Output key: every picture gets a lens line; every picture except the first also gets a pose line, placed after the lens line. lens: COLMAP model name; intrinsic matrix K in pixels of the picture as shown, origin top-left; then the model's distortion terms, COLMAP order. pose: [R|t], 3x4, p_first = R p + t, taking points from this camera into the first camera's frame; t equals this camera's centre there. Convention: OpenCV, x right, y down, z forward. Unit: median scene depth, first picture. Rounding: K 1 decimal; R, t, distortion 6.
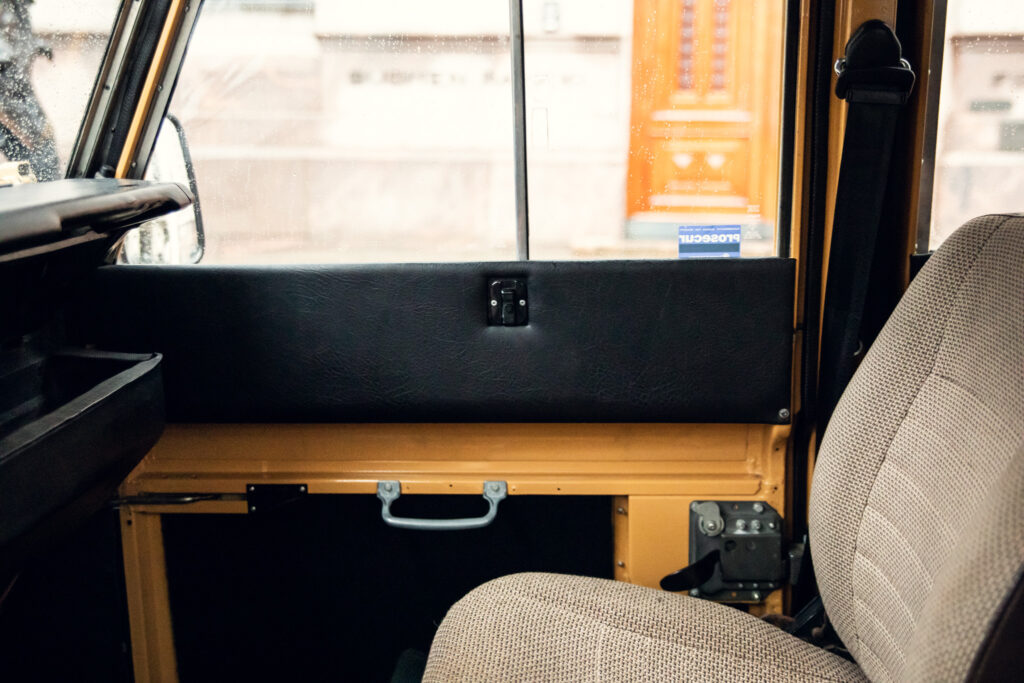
lens RADIAL K [[1157.4, 0, 512.0], [0, 1157.4, 341.5], [0, 0, 1]] dist [0.006624, 0.008549]
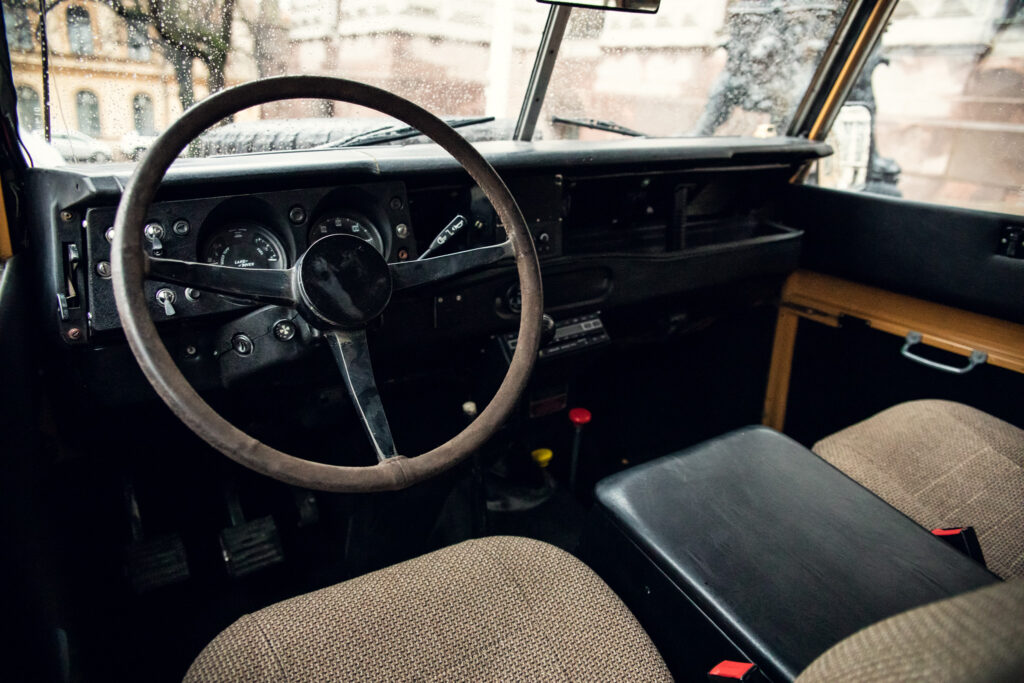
lens RADIAL K [[693.0, 0, 512.0], [0, 693.0, 341.5], [0, 0, 1]] dist [-0.123767, 0.093430]
pose [[0.606668, 0.305032, -0.734105, 0.287131], [-0.180753, 0.952195, 0.246277, -0.004301], [0.774133, -0.016717, 0.632802, -0.103598]]
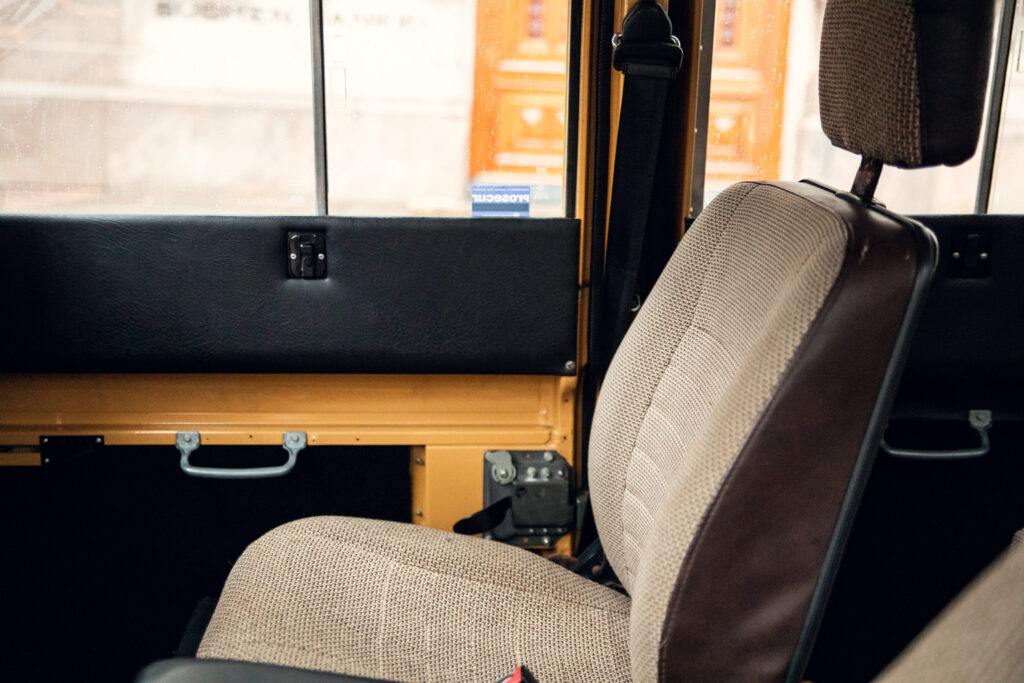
lens RADIAL K [[1302.6, 0, 512.0], [0, 1302.6, 341.5], [0, 0, 1]] dist [0.044101, 0.074851]
pose [[0.992055, 0.008746, 0.125504, 0.032411], [-0.011235, 0.999754, 0.019135, 0.018029], [-0.125305, -0.020393, 0.991909, -0.175940]]
